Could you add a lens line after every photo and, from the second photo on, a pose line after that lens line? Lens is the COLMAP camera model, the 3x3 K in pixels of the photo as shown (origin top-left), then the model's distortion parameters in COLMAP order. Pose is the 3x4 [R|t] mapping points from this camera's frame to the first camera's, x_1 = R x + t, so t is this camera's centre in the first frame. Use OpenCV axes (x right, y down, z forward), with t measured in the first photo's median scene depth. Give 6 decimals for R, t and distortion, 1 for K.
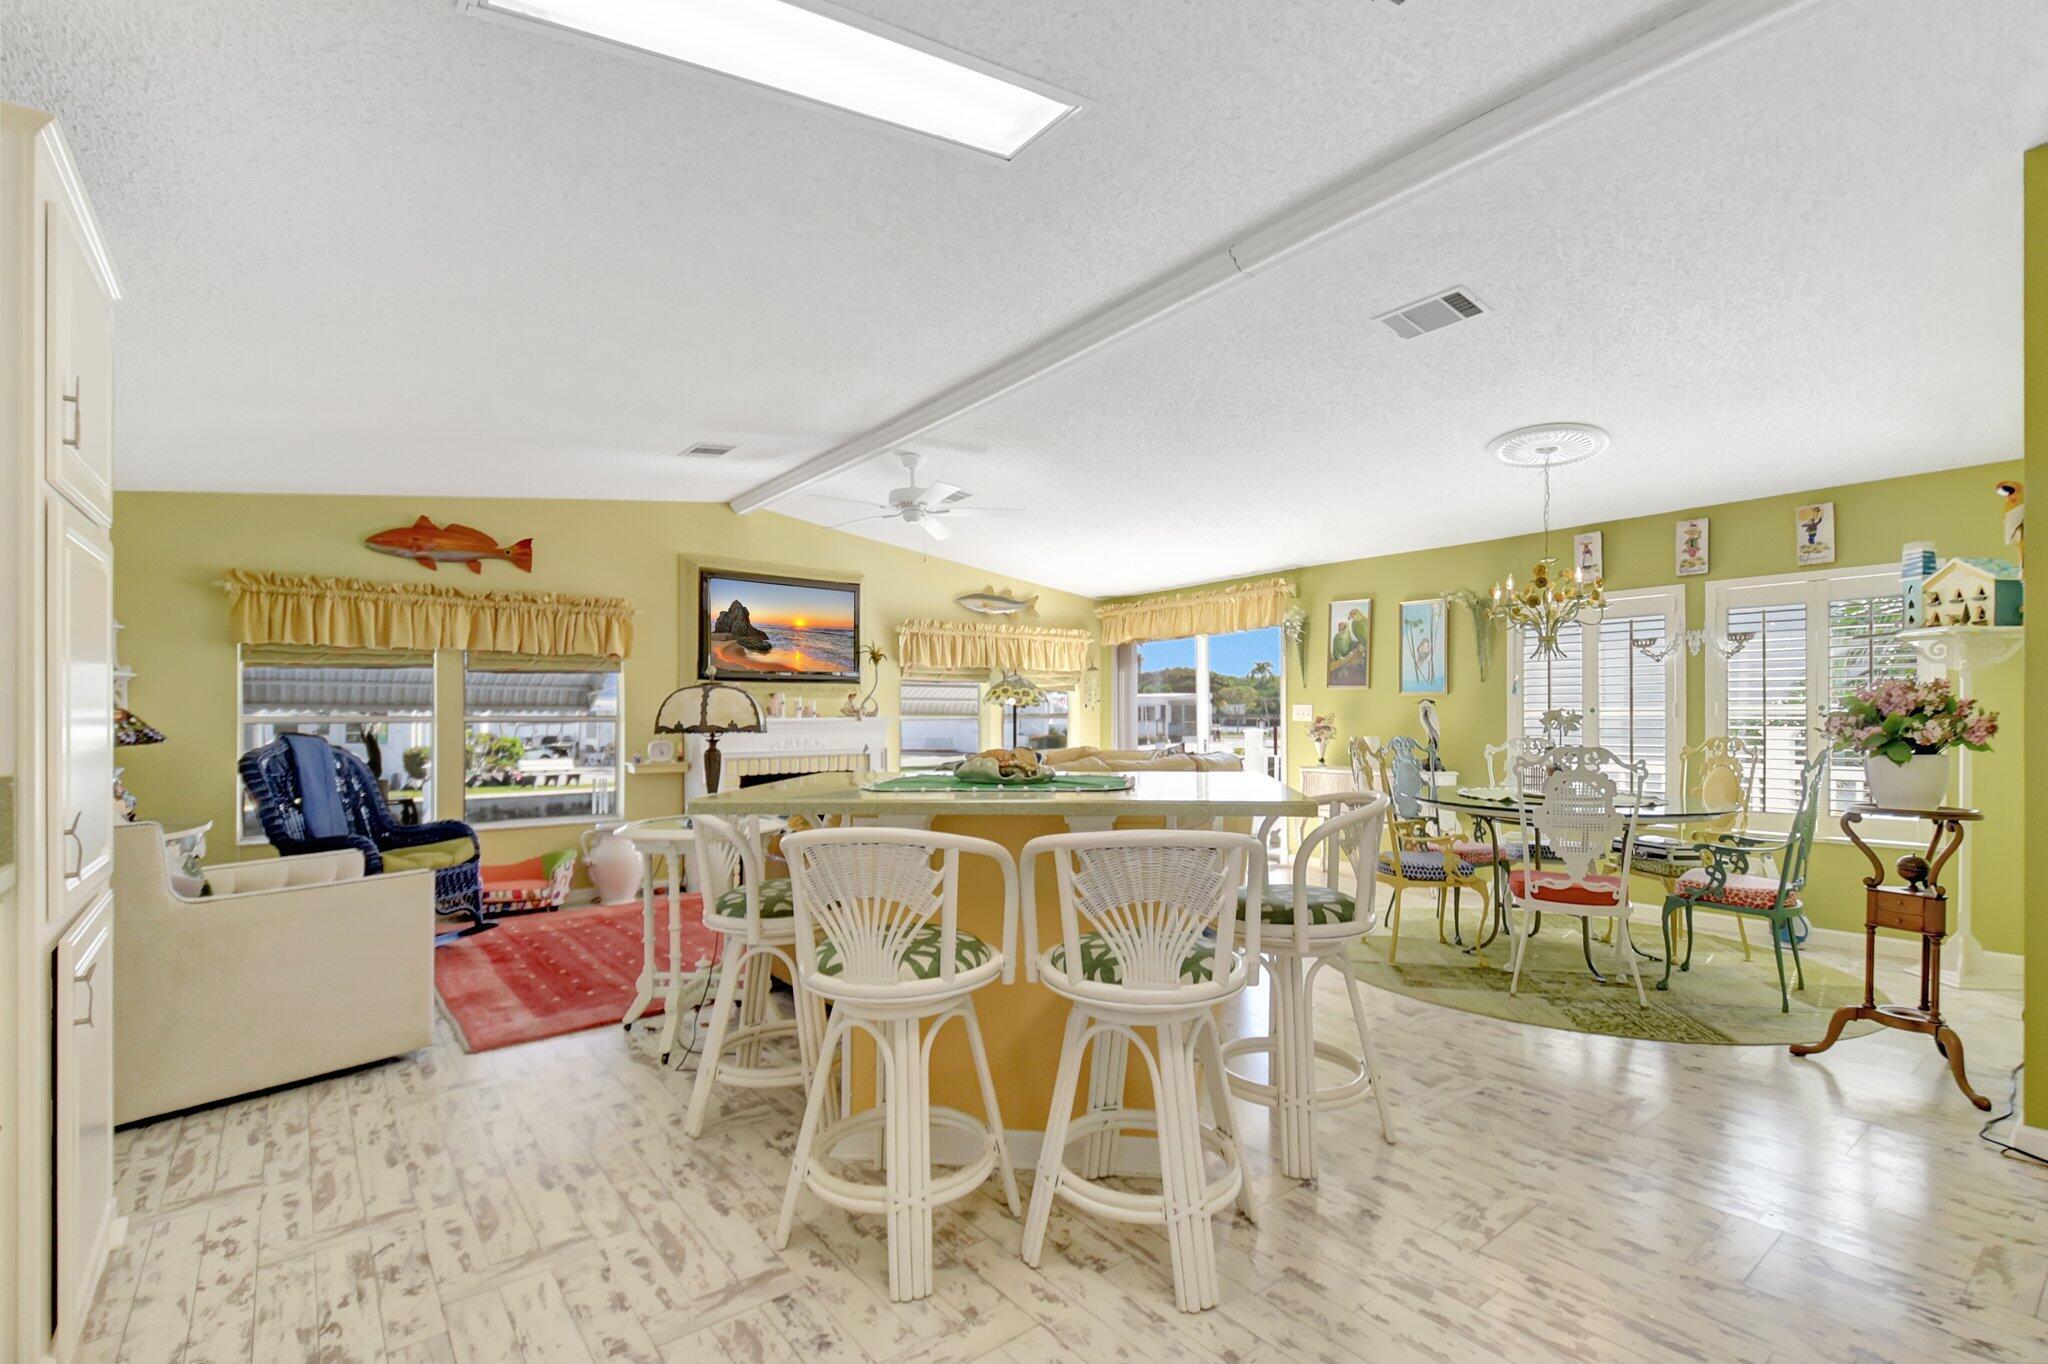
lens RADIAL K [[885.3, 0, 1008.3], [0, 885.3, 708.0], [0, 0, 1]] dist [0.002602, -0.012676]
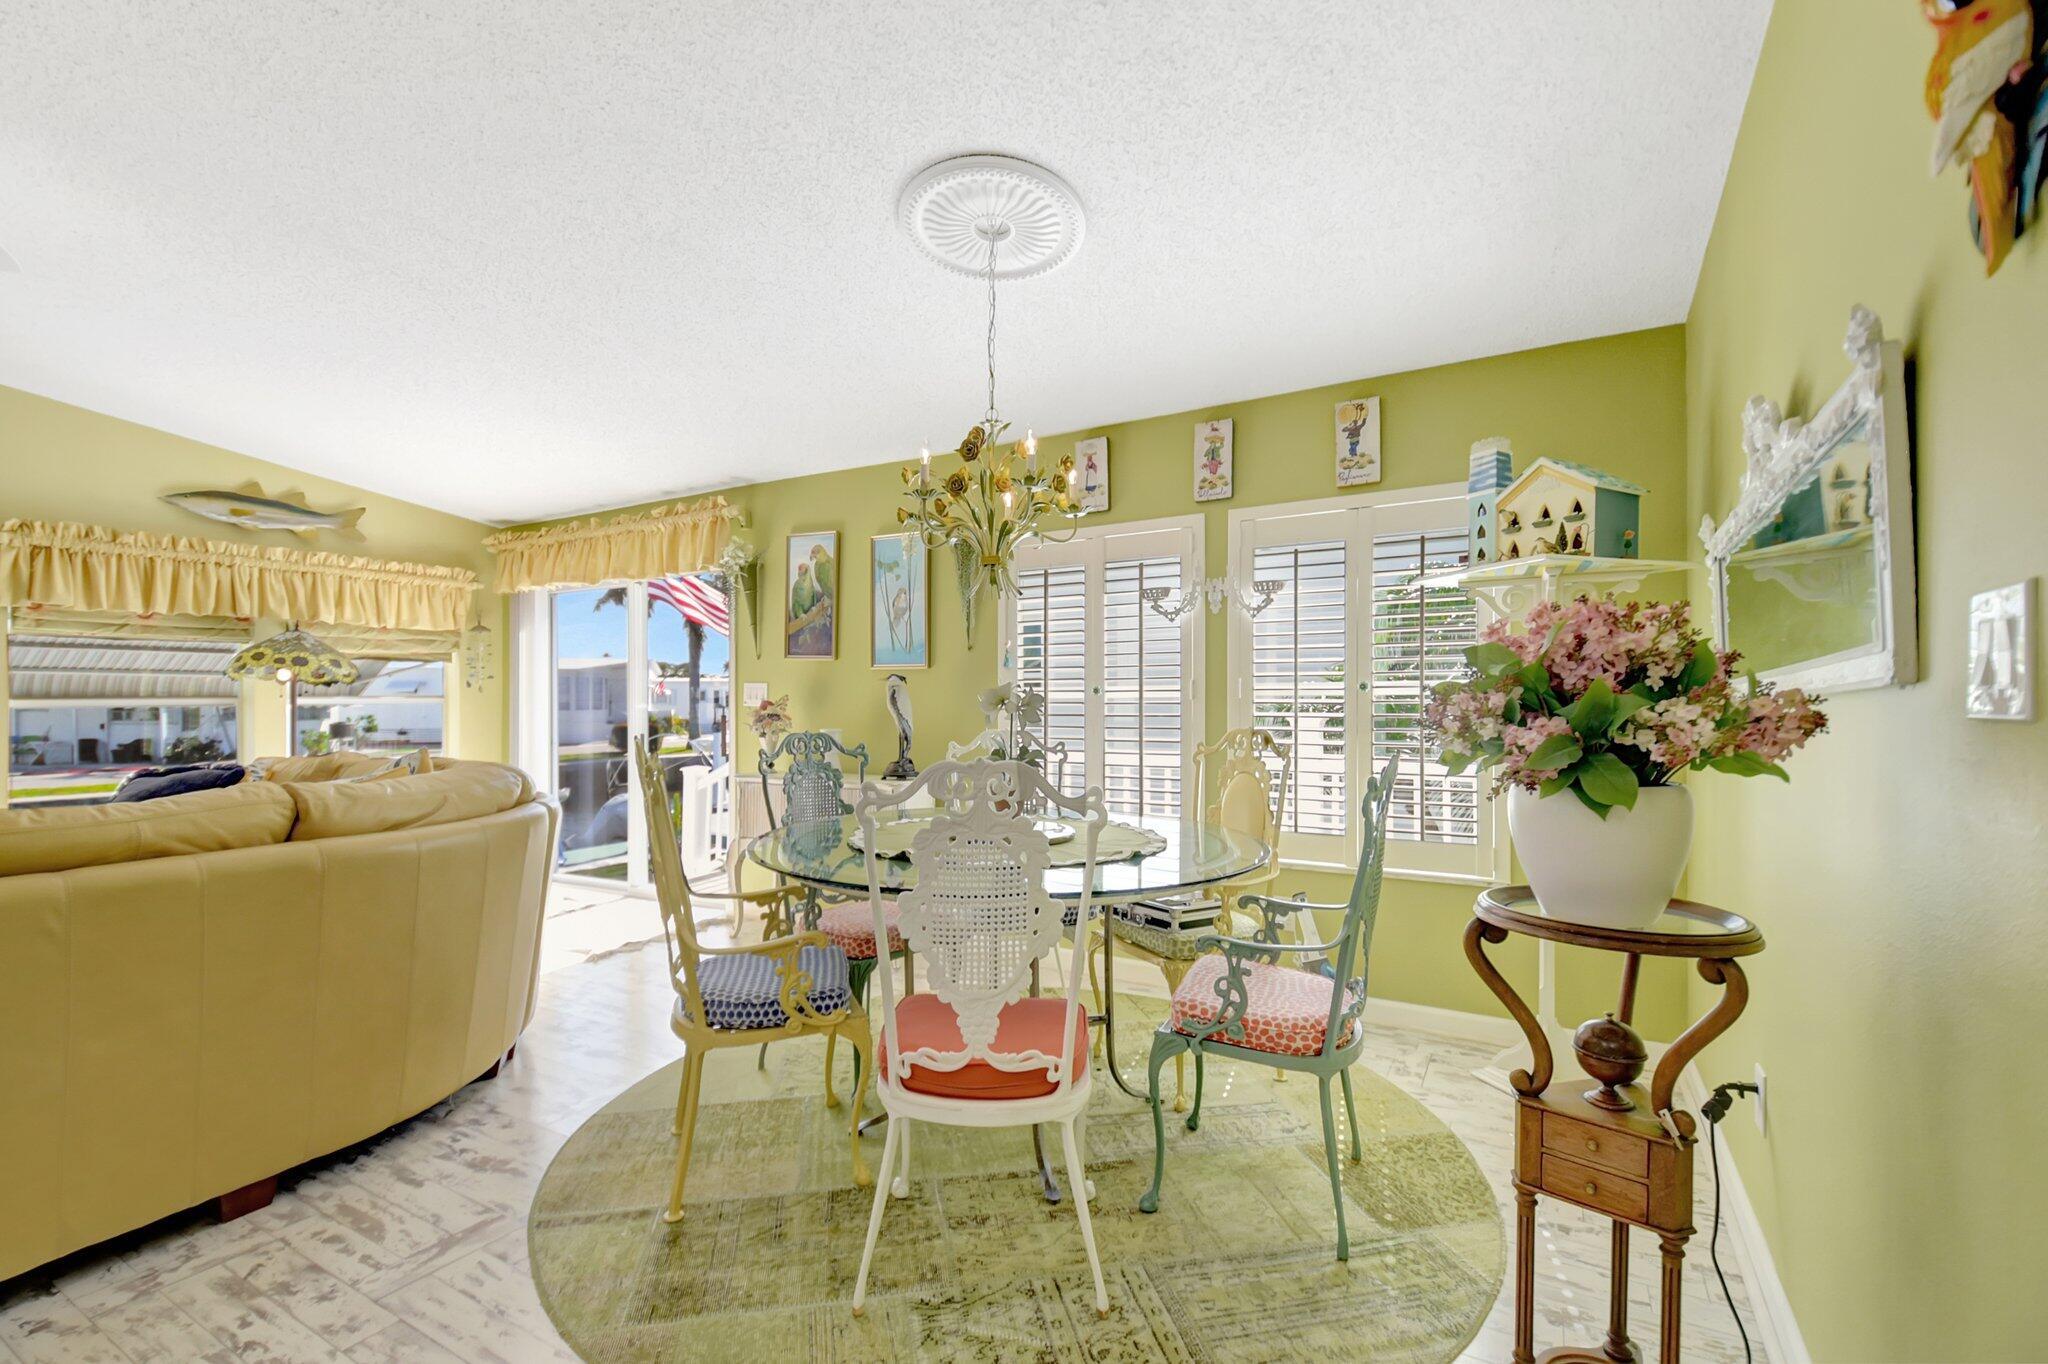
lens RADIAL K [[918.8, 0, 981.3], [0, 918.8, 687.0], [0, 0, 1]] dist [0.047401, -0.038123]
pose [[0.924399, 0.005903, 0.381382, 0.291863], [-0.003377, 0.999968, -0.007291, 0.005580], [-0.381413, 0.005452, 0.924389, 0.350972]]
